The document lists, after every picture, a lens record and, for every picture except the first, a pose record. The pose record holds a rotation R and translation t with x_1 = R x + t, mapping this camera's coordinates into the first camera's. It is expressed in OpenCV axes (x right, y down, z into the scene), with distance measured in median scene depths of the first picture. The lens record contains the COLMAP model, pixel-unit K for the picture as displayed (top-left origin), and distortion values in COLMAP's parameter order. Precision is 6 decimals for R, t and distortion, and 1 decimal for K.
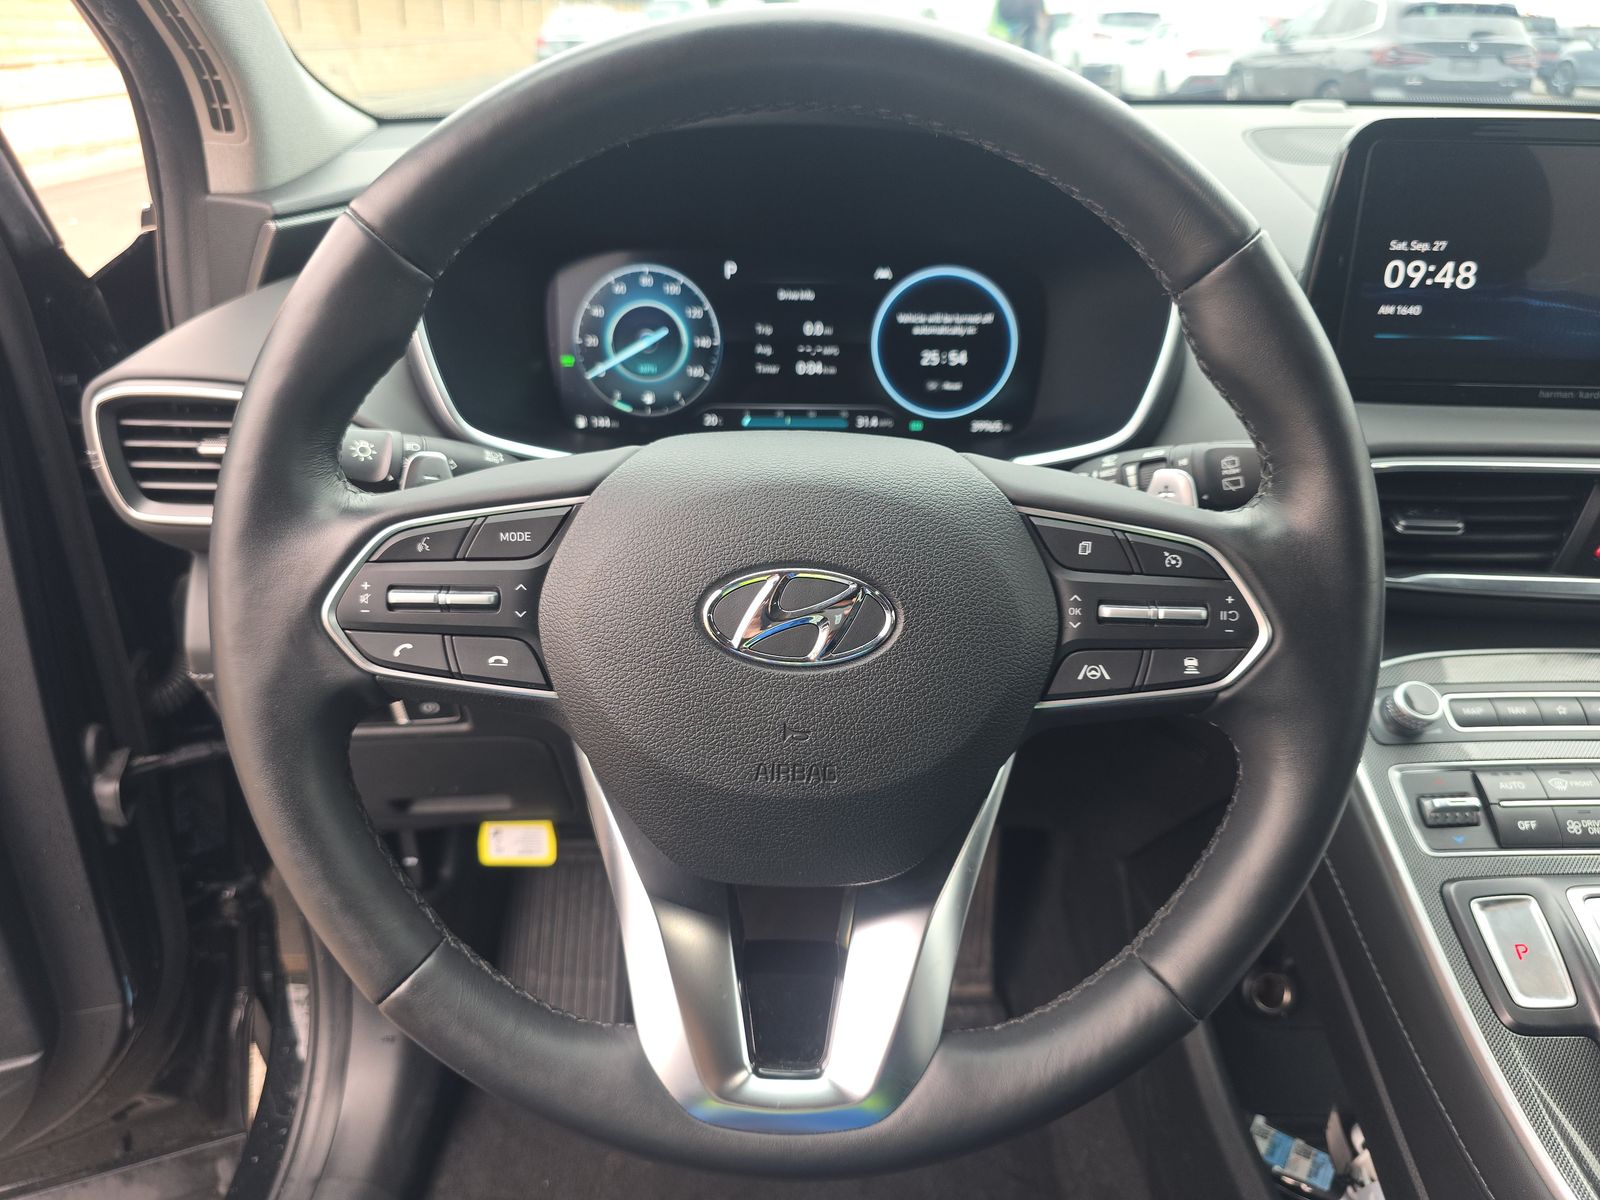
lens RADIAL K [[1086.3, 0, 808.1], [0, 1086.3, 621.6], [0, 0, 1]] dist [0.027362, -0.025508]
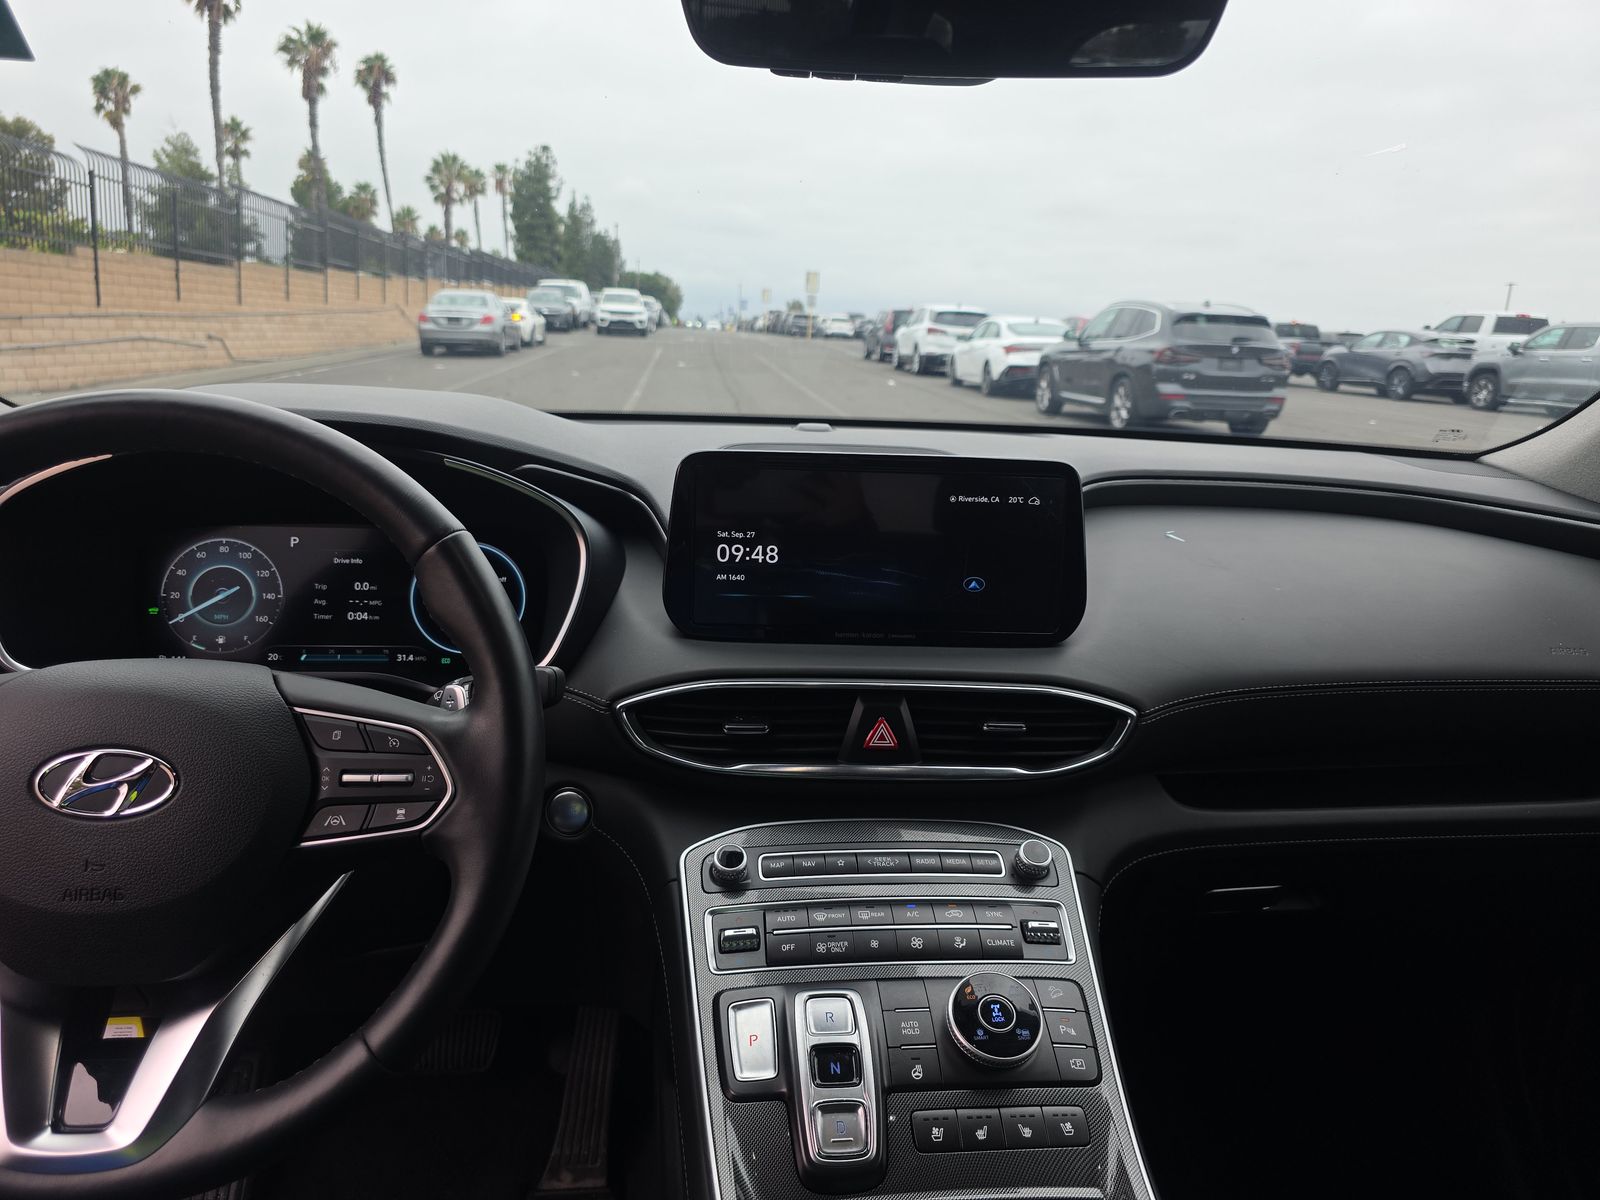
lens RADIAL K [[1091.8, 0, 816.6], [0, 1091.8, 604.2], [0, 0, 1]] dist [0.028929, -0.037848]
pose [[0.993244, 0.001495, 0.116037, 0.490379], [0.026000, 0.971630, -0.235071, 0.085193], [-0.113097, 0.236500, 0.965027, -0.372201]]
